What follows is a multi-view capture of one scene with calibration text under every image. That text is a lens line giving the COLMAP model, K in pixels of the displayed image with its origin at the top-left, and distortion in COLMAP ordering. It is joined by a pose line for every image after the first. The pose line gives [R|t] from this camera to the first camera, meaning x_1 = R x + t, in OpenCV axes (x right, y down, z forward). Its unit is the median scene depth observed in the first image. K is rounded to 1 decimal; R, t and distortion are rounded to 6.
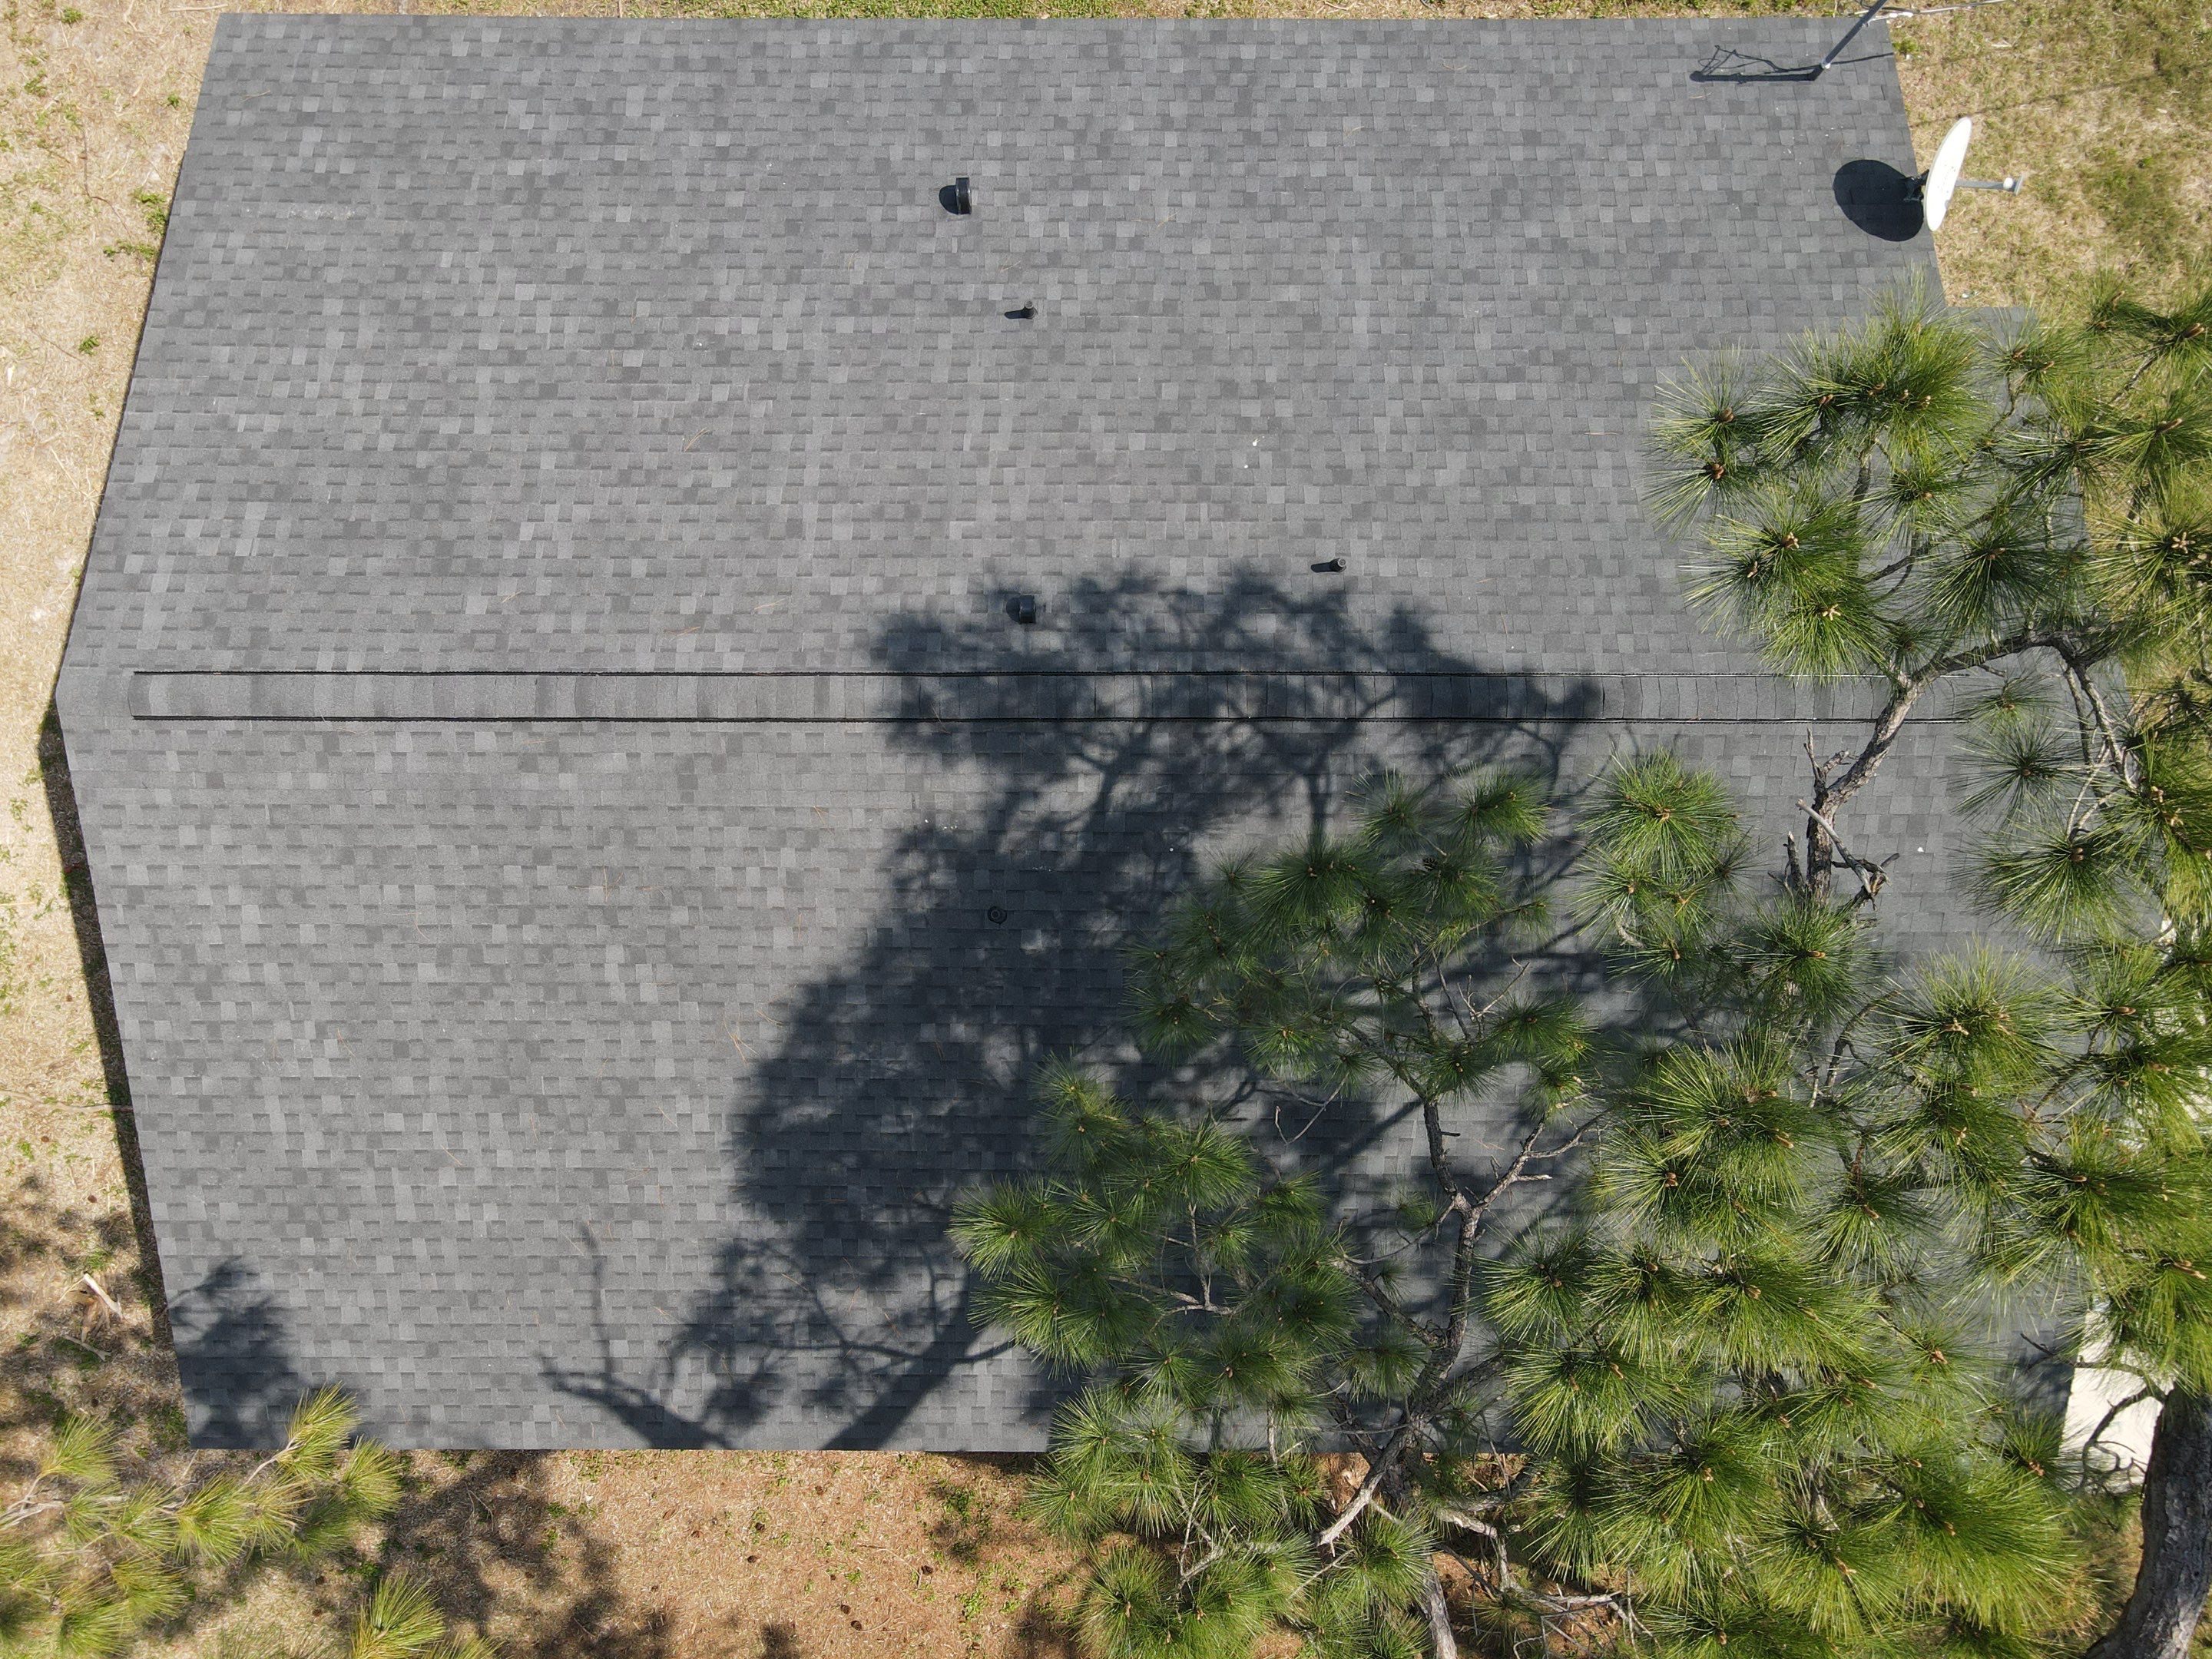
lens RADIAL K [[1731.9, 0, 1074.1], [0, 1731.9, 813.2], [0, 0, 1]] dist [0.011748, 0.096275]
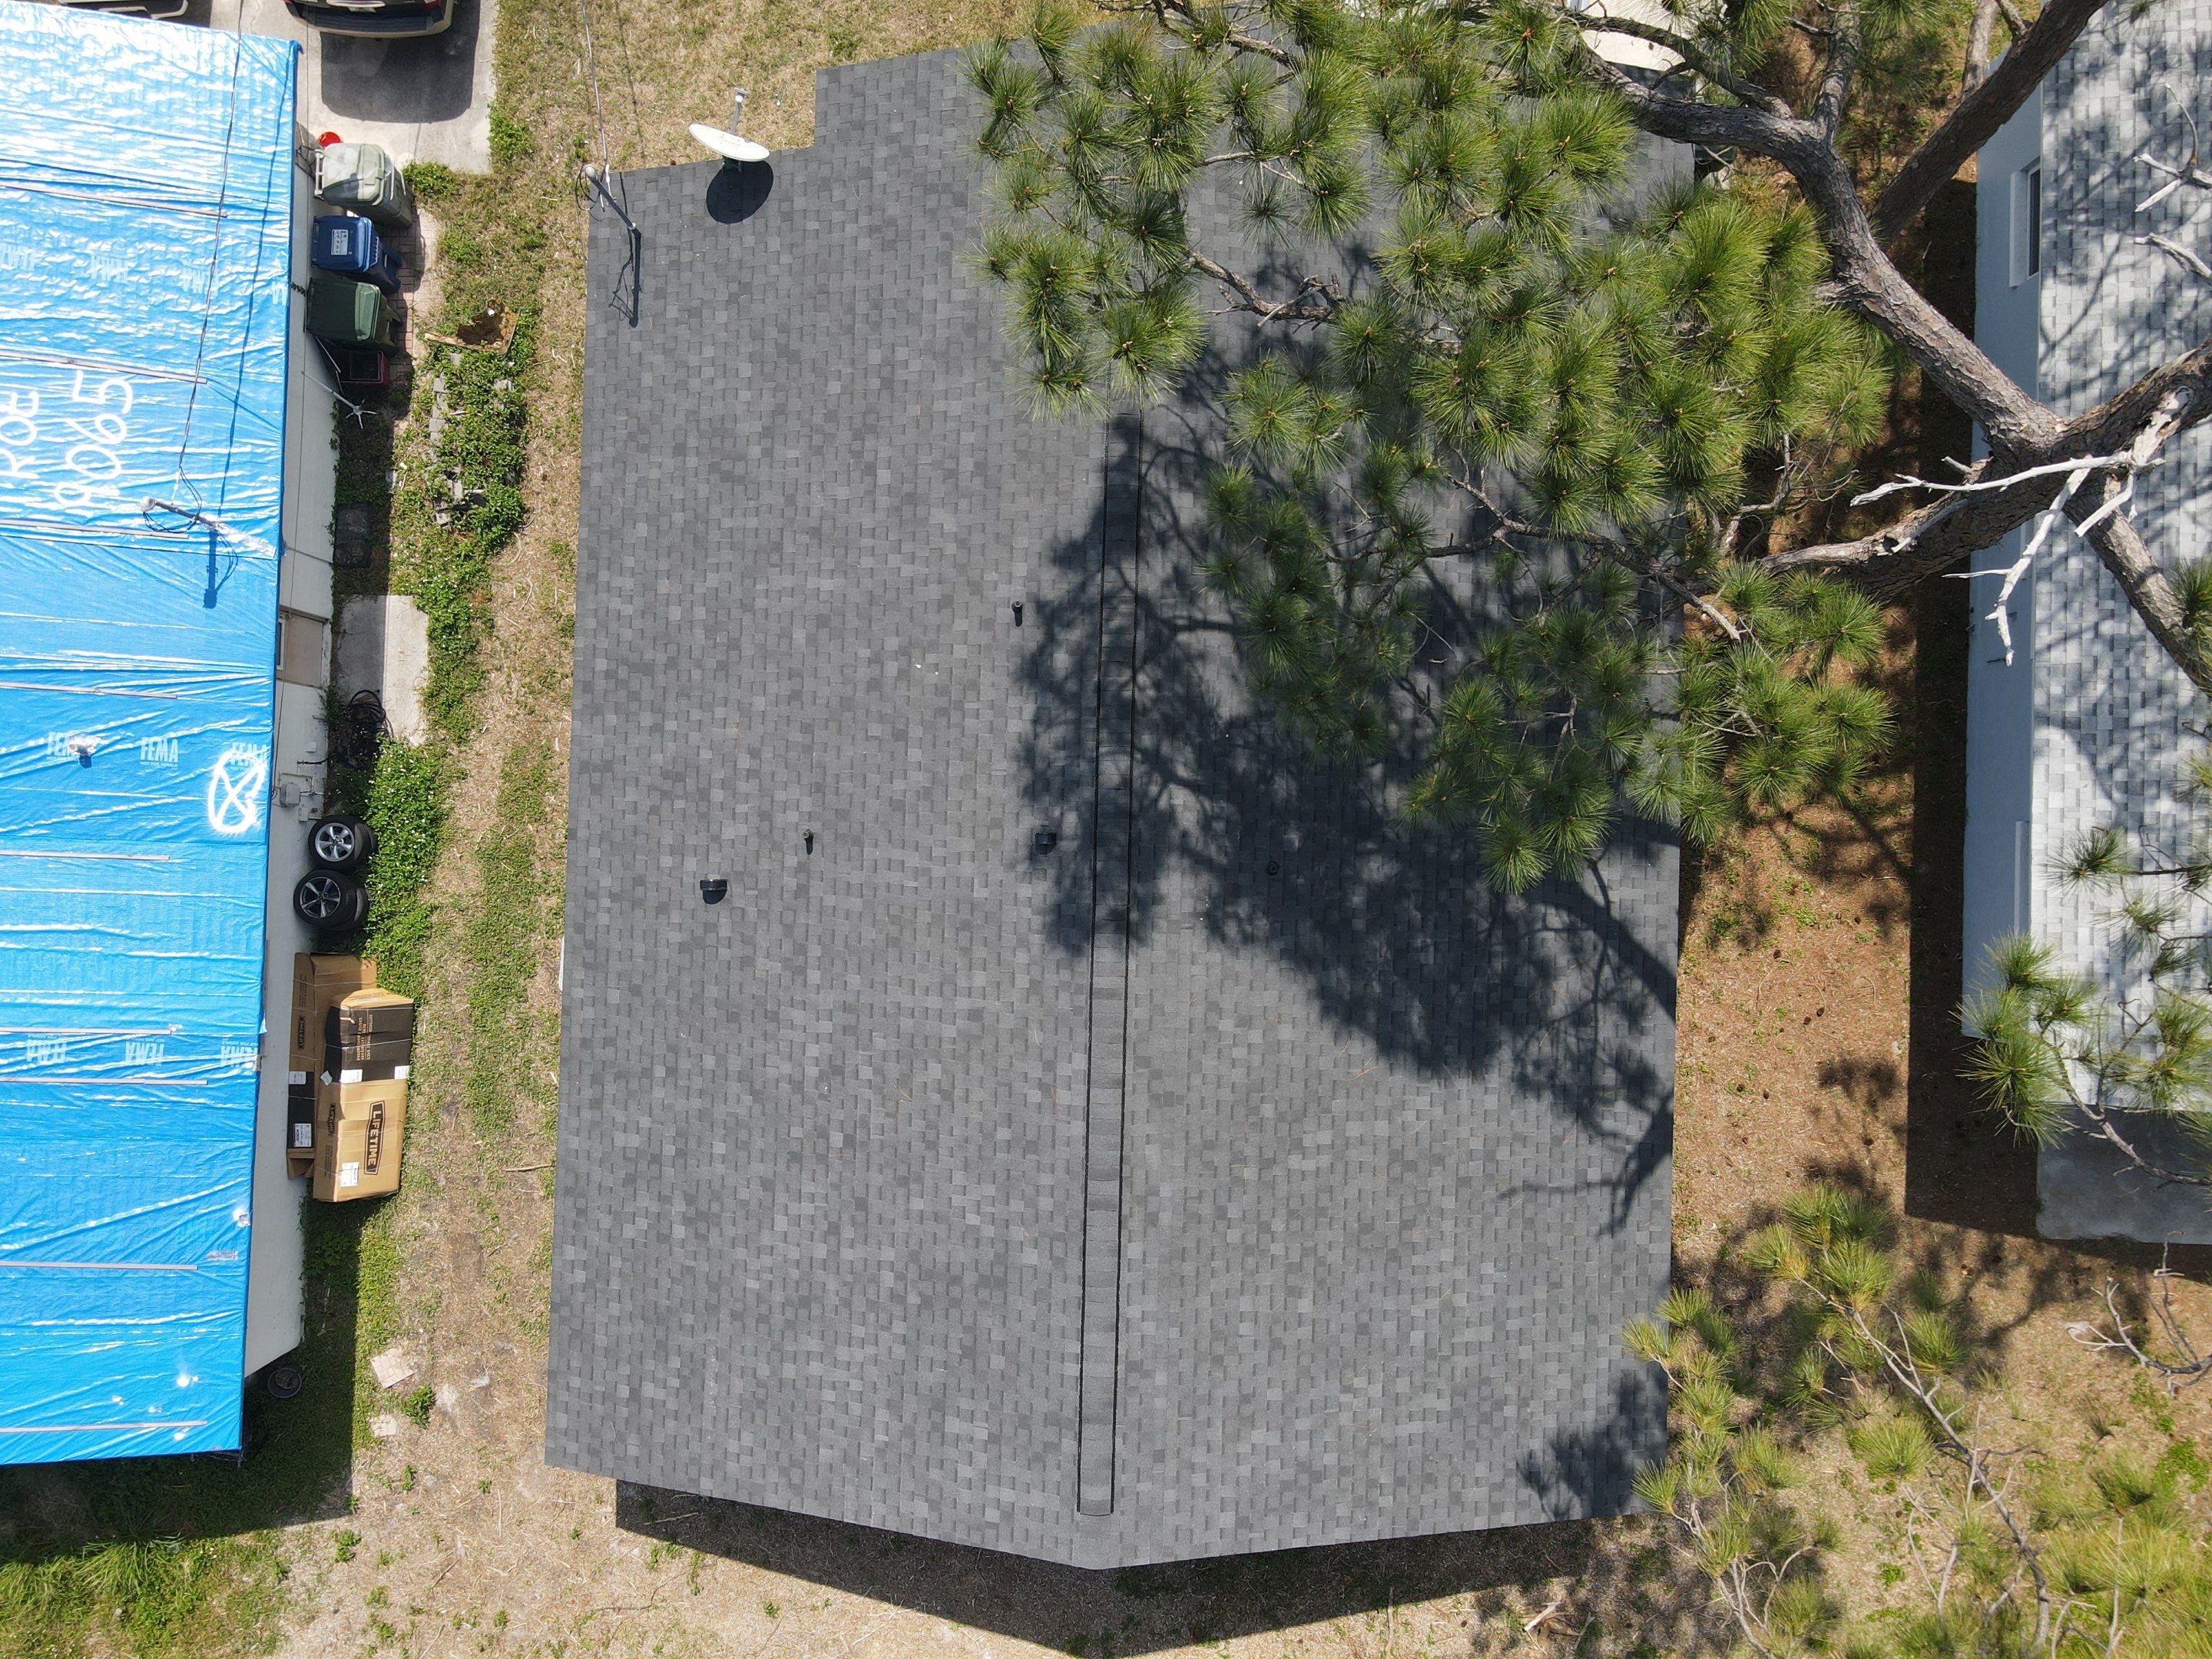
lens RADIAL K [[1731.9, 0, 1074.1], [0, 1731.9, 813.2], [0, 0, 1]] dist [0.011748, 0.096275]
pose [[0.025731, -0.999238, 0.029340, -0.042480], [0.999659, 0.025850, 0.003684, -0.094409], [-0.004440, 0.029235, 0.999563, -0.310483]]
